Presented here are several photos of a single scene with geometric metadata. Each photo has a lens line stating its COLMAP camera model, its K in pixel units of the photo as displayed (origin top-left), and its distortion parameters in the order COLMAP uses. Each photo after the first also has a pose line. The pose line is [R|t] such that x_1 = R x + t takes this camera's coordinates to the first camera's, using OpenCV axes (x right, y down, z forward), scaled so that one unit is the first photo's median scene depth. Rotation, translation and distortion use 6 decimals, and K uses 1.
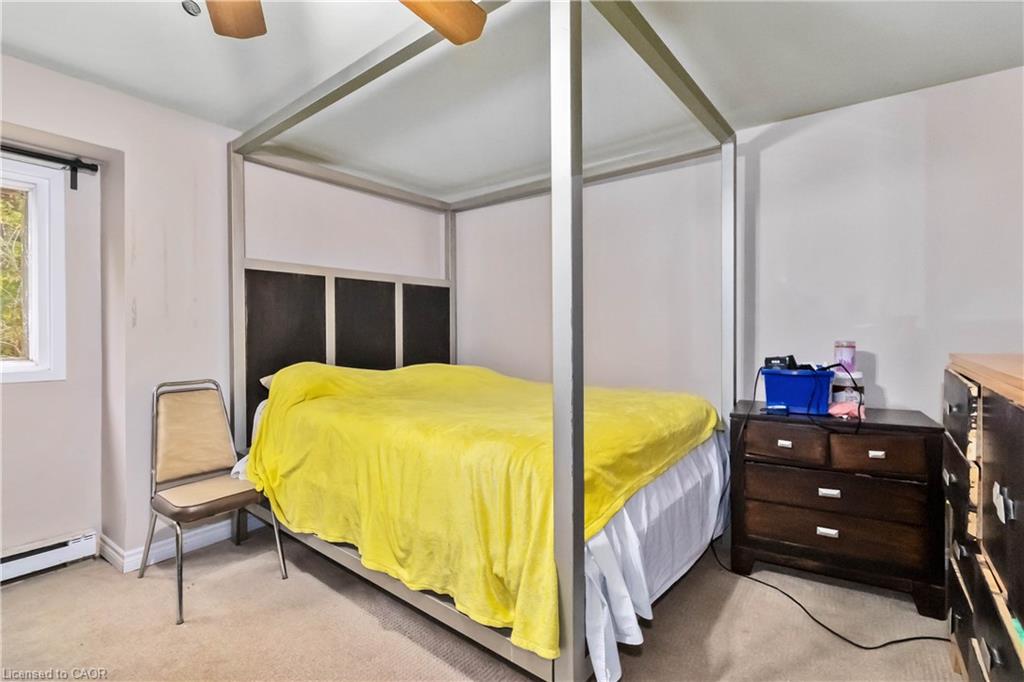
lens RADIAL K [[469.9, 0, 515.2], [0, 469.9, 326.7], [0, 0, 1]] dist [-0.000355, 0.000094]
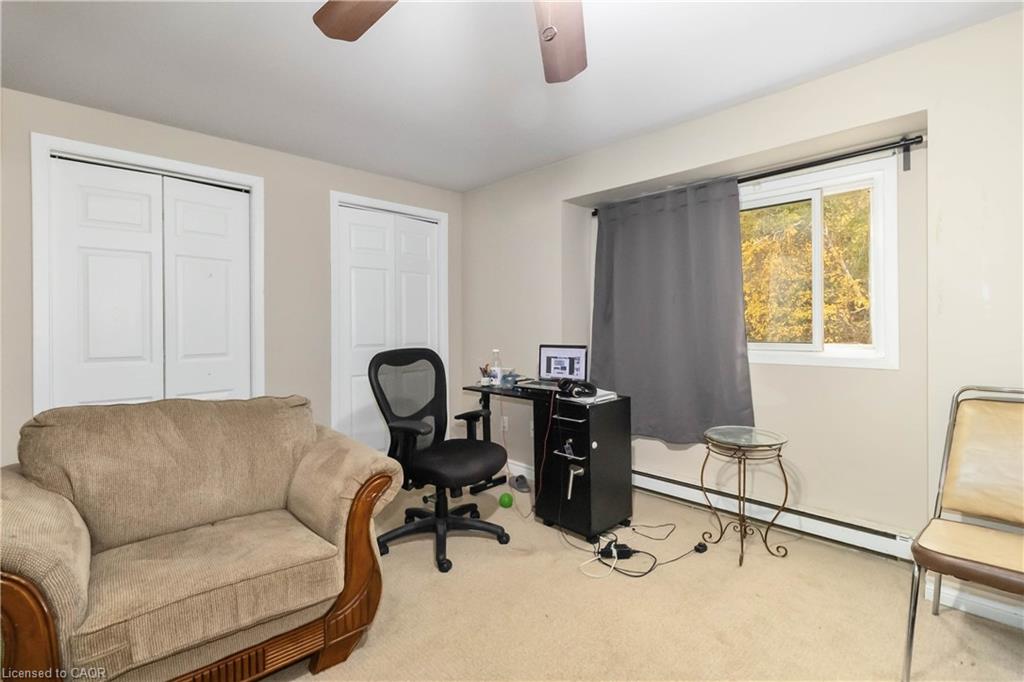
lens RADIAL K [[469.9, 0, 515.2], [0, 469.9, 326.7], [0, 0, 1]] dist [-0.000355, 0.000094]
pose [[-0.150764, 0.008792, -0.988531, 0.129988], [0.013039, 0.999891, 0.006904, 0.006898], [0.988484, -0.011848, -0.150862, 0.380143]]
